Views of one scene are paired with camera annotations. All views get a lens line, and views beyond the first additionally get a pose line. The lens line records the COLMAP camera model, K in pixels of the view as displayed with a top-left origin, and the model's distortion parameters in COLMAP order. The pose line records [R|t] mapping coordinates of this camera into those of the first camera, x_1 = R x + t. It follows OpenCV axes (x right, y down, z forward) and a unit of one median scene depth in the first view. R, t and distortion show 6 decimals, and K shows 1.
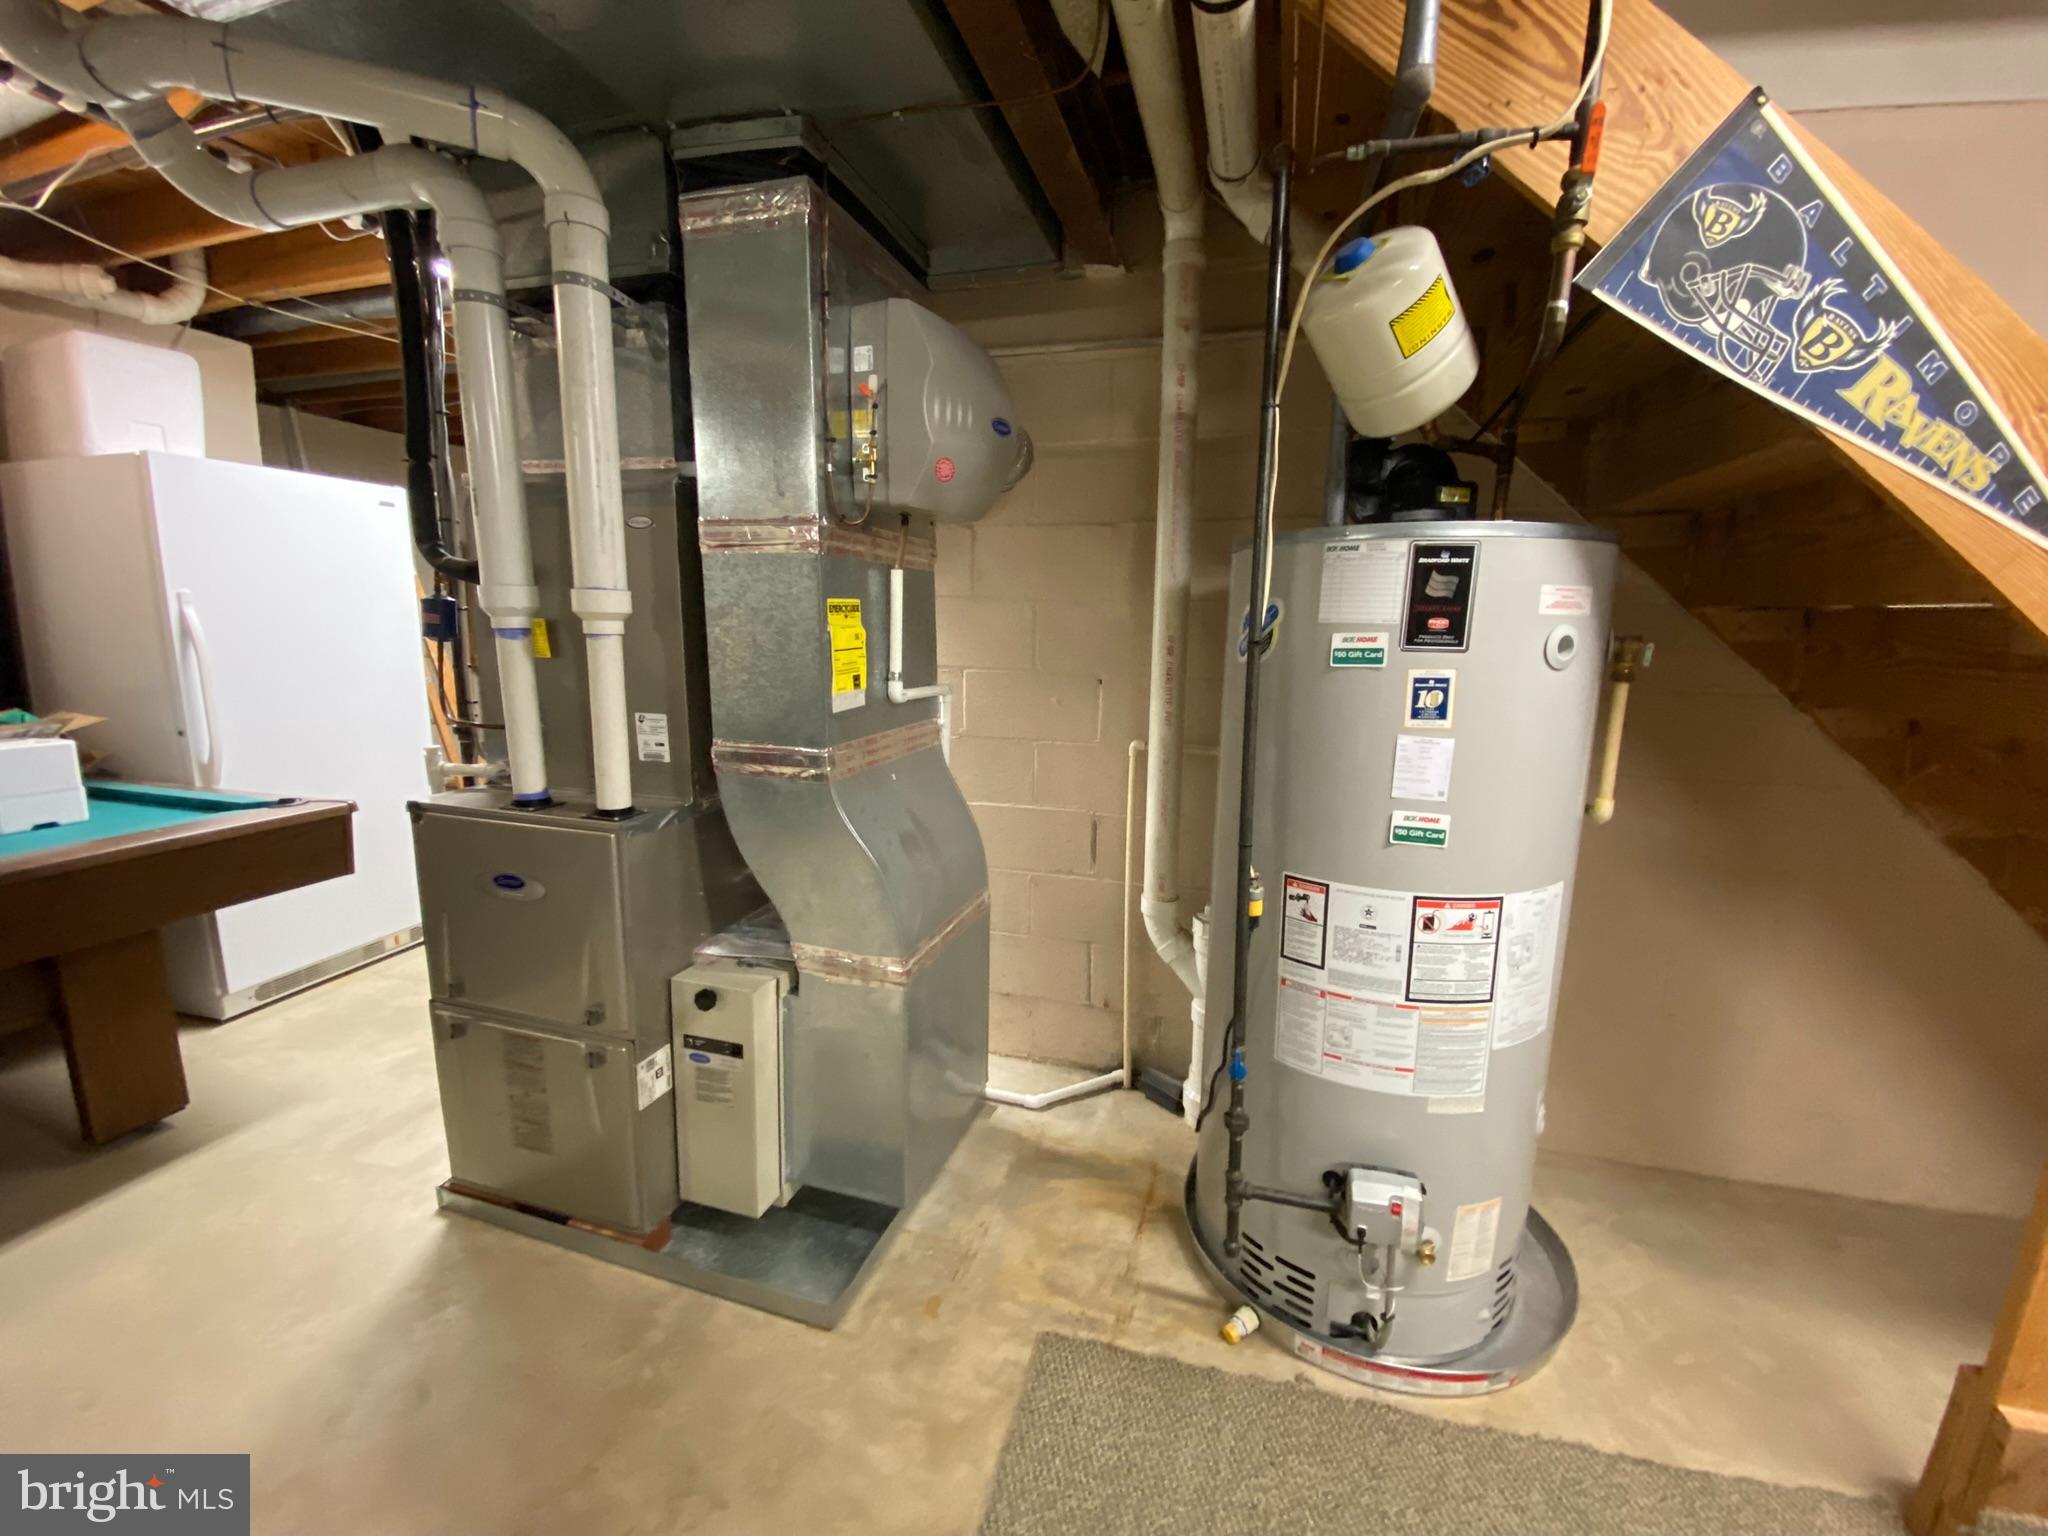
lens RADIAL K [[818.9, 0, 1011.4], [0, 818.9, 761.3], [0, 0, 1]] dist [0.002182, -0.000003]
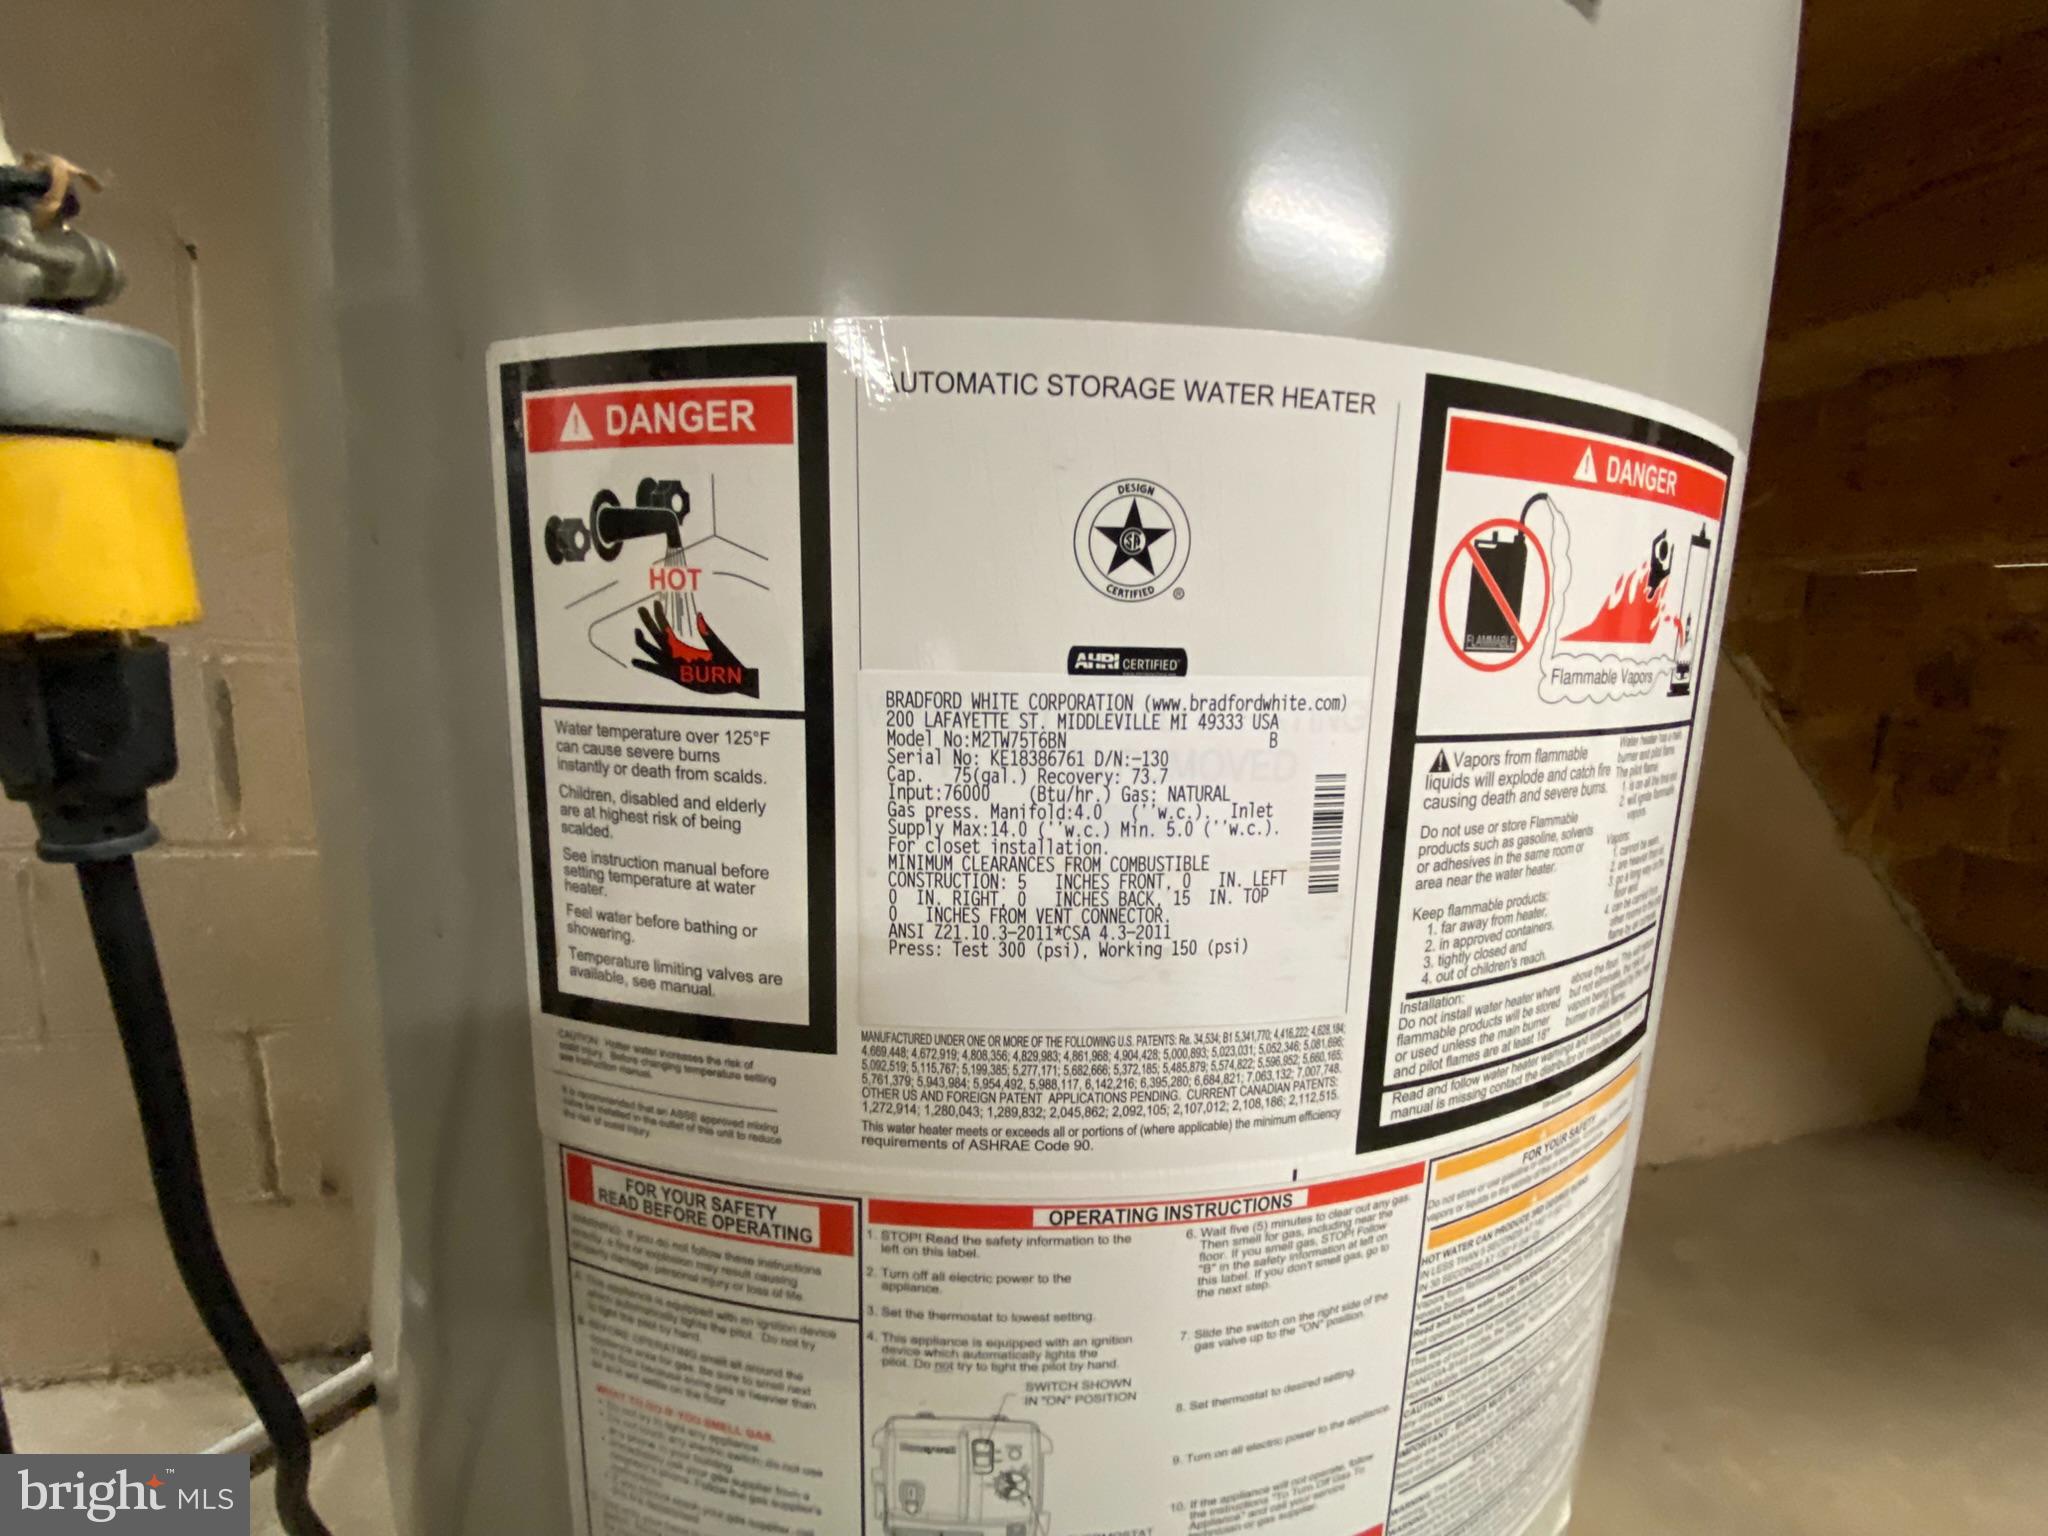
lens RADIAL K [[818.9, 0, 1017.6], [0, 818.9, 768.7], [0, 0, 1]] dist [0.002182, -0.000003]
pose [[0.850695, -0.057712, 0.522481, 0.346639], [0.062469, 0.998010, 0.008527, 0.213596], [-0.521934, 0.025385, 0.852608, 0.886496]]
